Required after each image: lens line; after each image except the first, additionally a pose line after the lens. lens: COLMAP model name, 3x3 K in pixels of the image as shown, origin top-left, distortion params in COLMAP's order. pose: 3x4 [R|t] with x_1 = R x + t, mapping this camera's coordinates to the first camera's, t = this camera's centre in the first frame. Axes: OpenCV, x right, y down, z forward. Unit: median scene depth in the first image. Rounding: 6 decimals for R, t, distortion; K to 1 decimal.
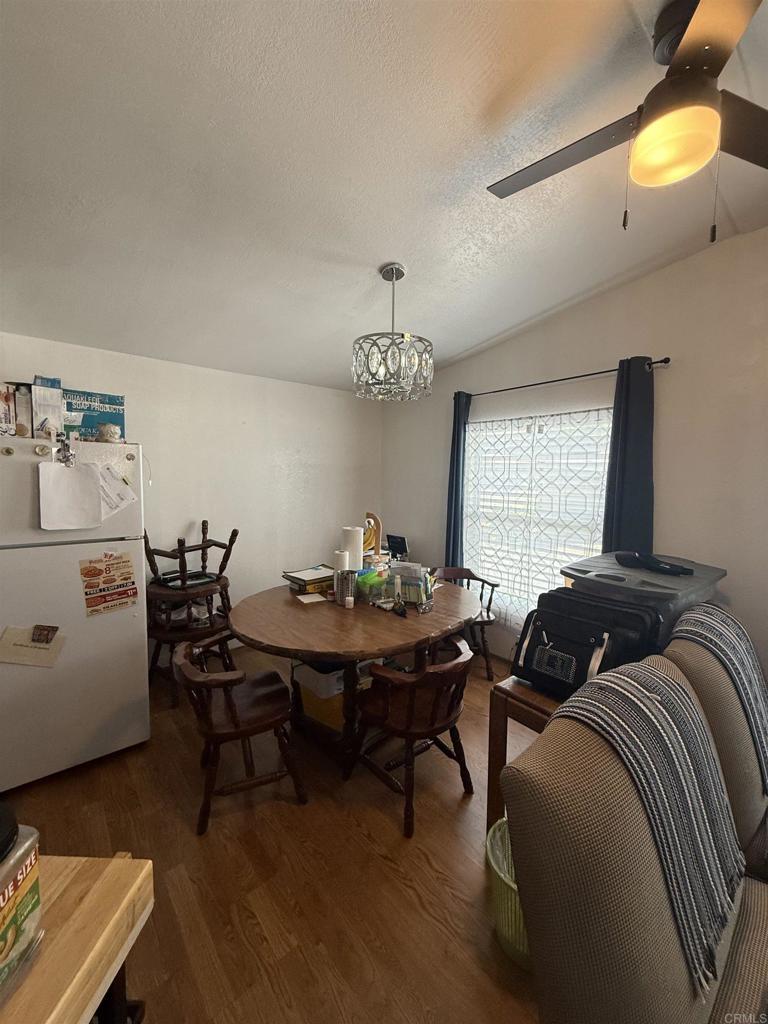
lens RADIAL K [[408.9, 0, 384.6], [0, 408.9, 508.3], [0, 0, 1]] dist [-0.000699, 0.000515]
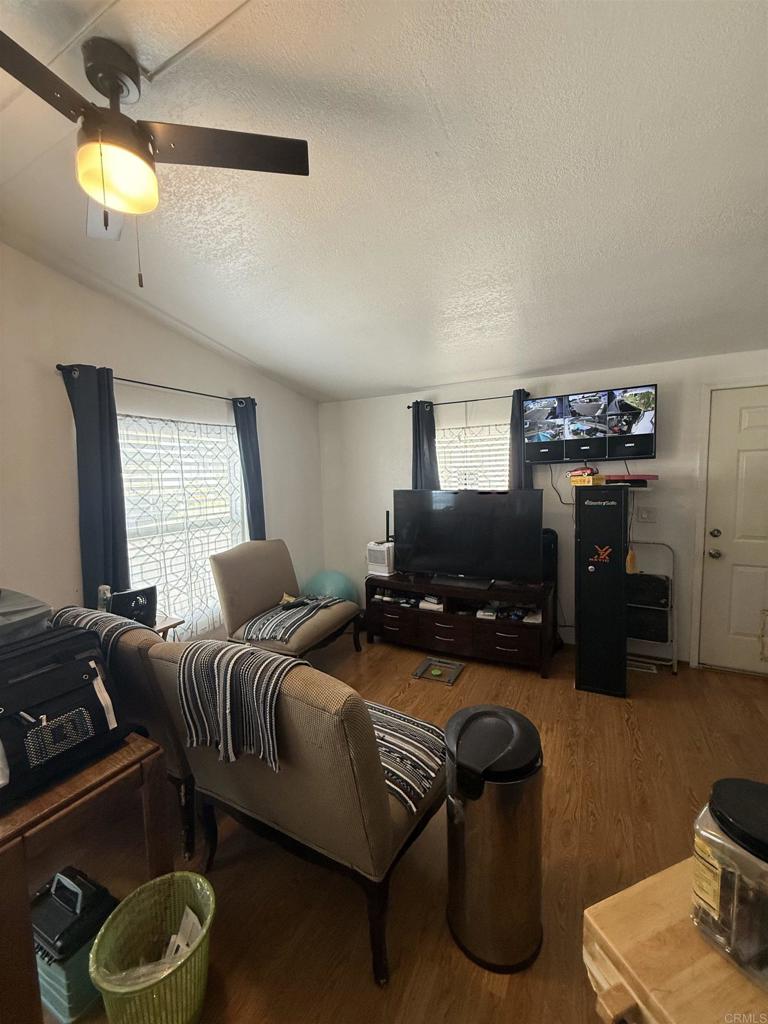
lens RADIAL K [[408.9, 0, 381.3], [0, 408.9, 509.1], [0, 0, 1]] dist [-0.000699, 0.000515]
pose [[-0.379237, -0.082443, 0.921619, -0.290872], [0.094924, 0.987301, 0.127379, -0.045173], [-0.920418, 0.135790, -0.366596, 0.410901]]
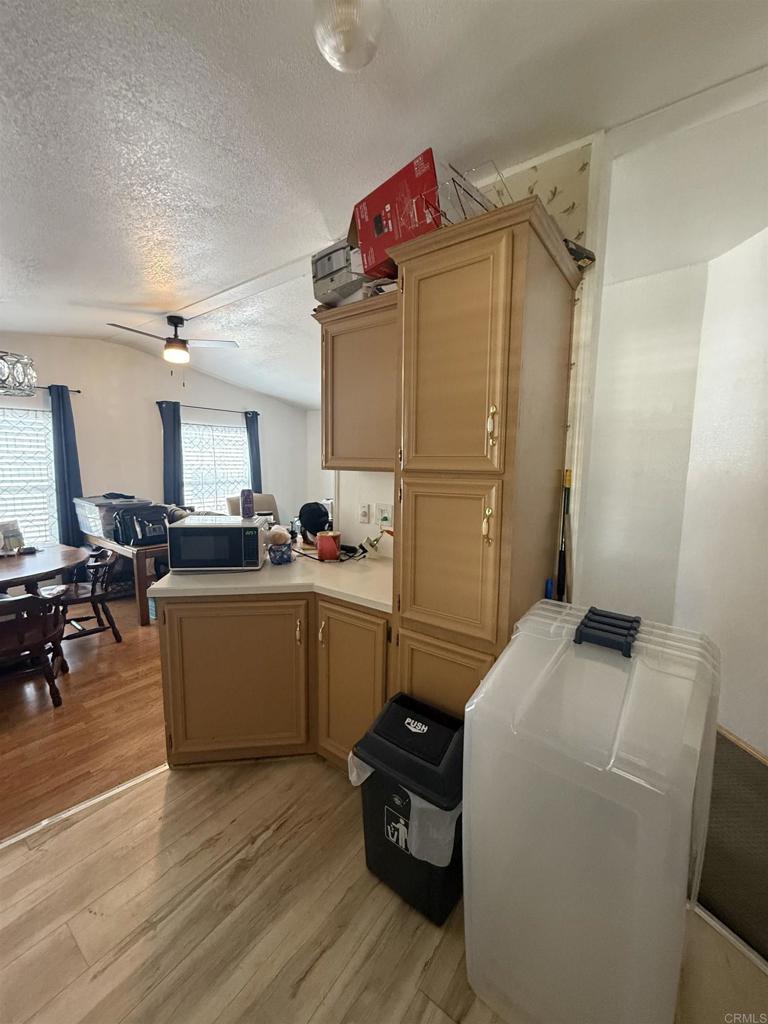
lens RADIAL K [[408.9, 0, 385.2], [0, 408.9, 508.2], [0, 0, 1]] dist [-0.000699, 0.000515]
pose [[-0.235266, -0.116987, 0.964865, -1.393723], [0.072889, 0.987810, 0.137542, 0.005899], [-0.969194, 0.102687, -0.223872, 0.115322]]
